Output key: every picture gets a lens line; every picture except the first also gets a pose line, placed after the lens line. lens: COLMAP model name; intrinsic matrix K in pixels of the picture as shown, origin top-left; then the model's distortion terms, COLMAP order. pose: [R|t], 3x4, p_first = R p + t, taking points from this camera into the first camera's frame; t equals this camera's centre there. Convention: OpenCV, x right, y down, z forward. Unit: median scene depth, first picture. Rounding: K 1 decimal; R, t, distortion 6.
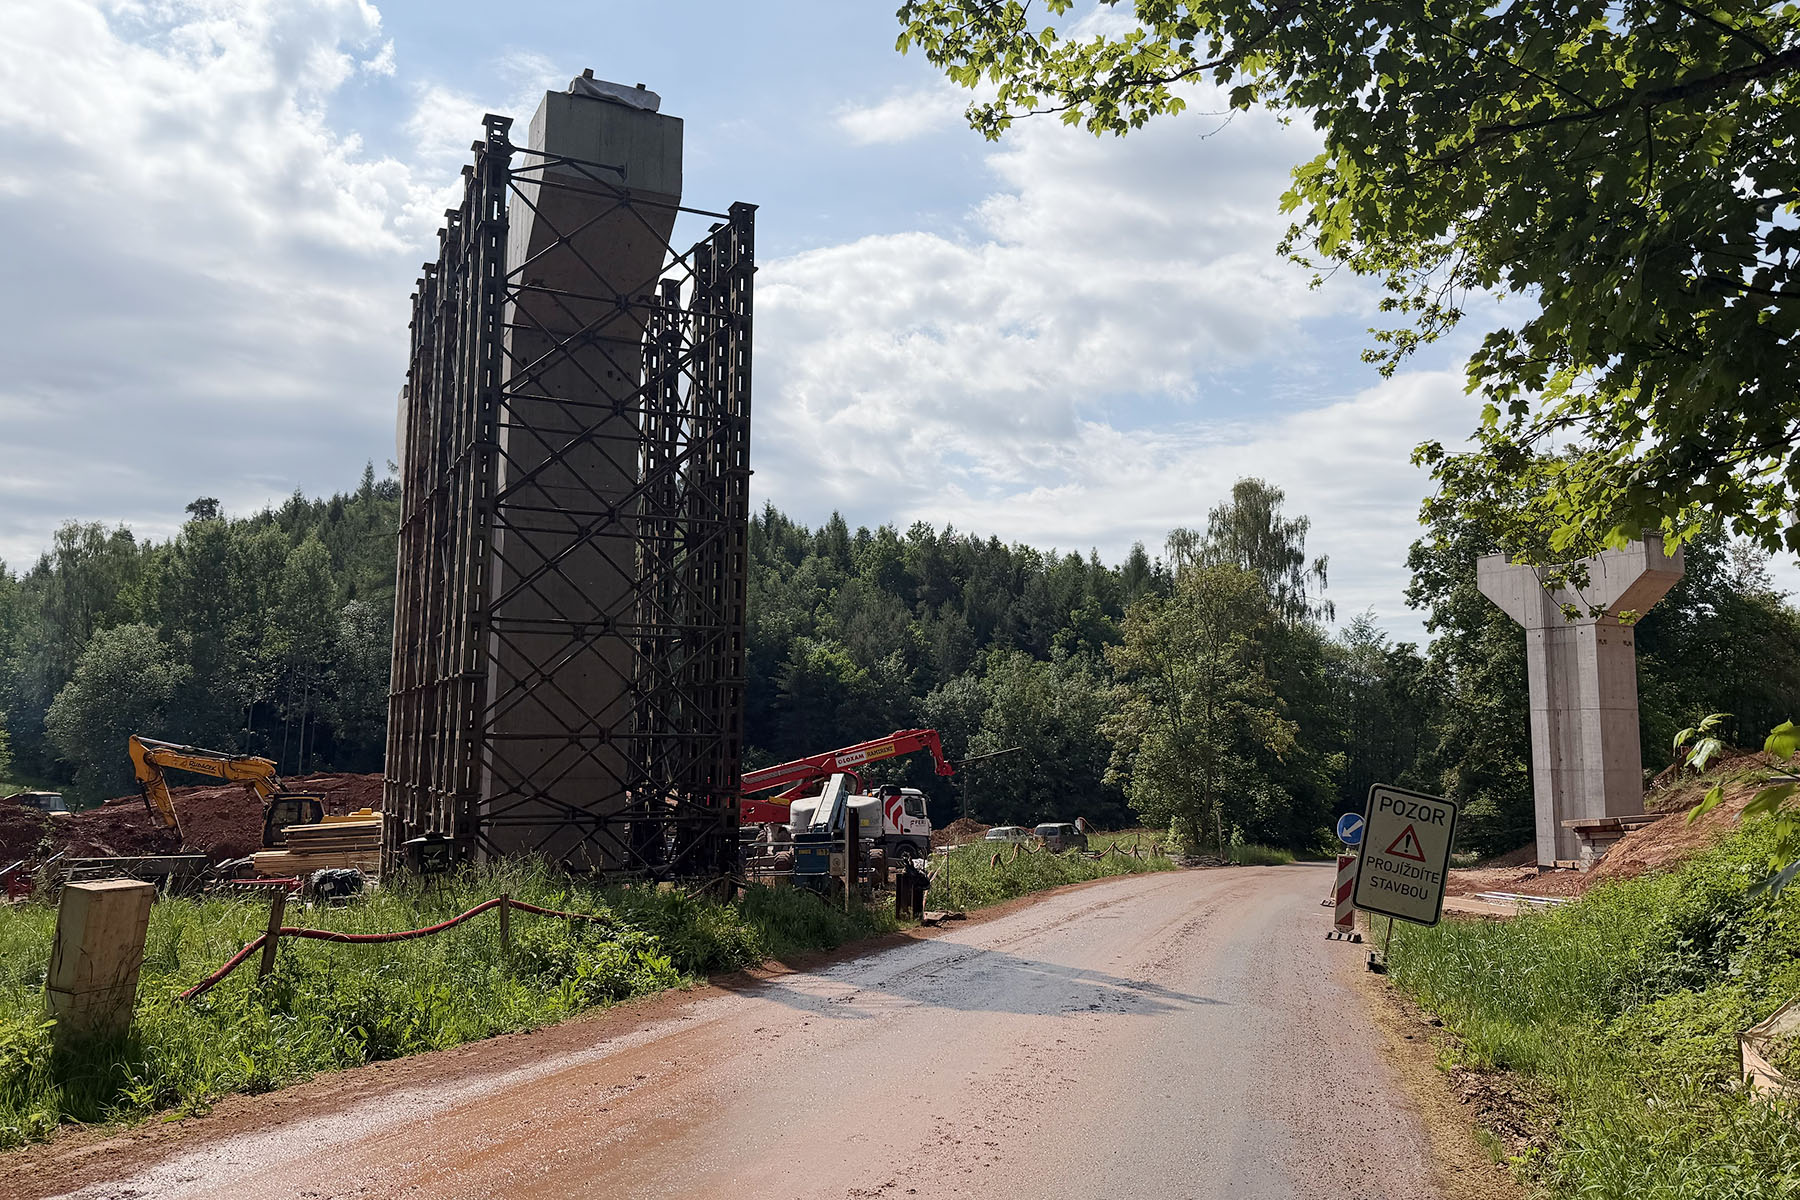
lens RADIAL K [[1253.9, 0, 900.0], [0, 1253.9, 600.0], [0, 0, 1]] dist [0.162094, -0.324363]
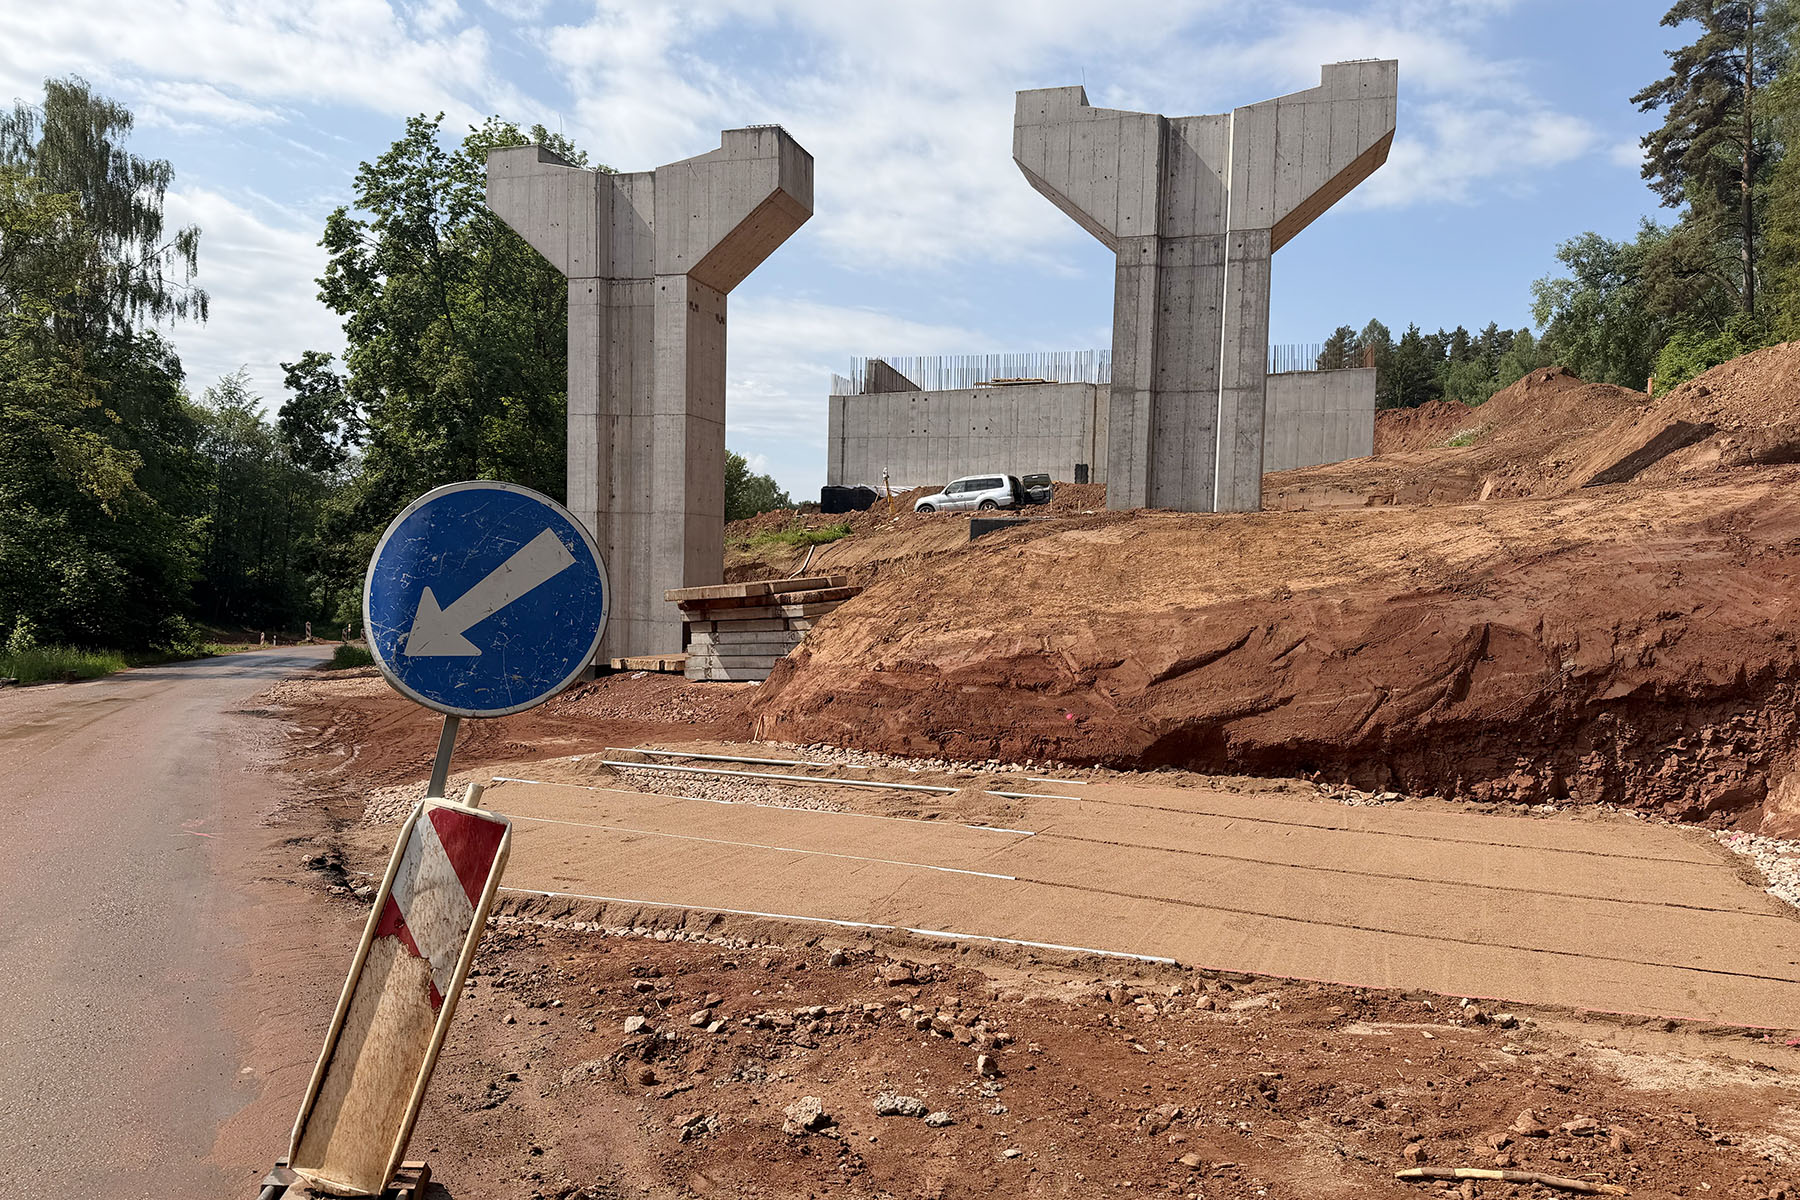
lens RADIAL K [[1275.9, 0, 900.0], [0, 1275.9, 600.0], [0, 0, 1]] dist [0.167608, -0.214714]
pose [[0.681155, -0.014007, 0.732005, 0.088791], [-0.107326, 0.987105, 0.118759, 0.049459], [-0.724230, -0.159457, 0.670868, 0.273023]]
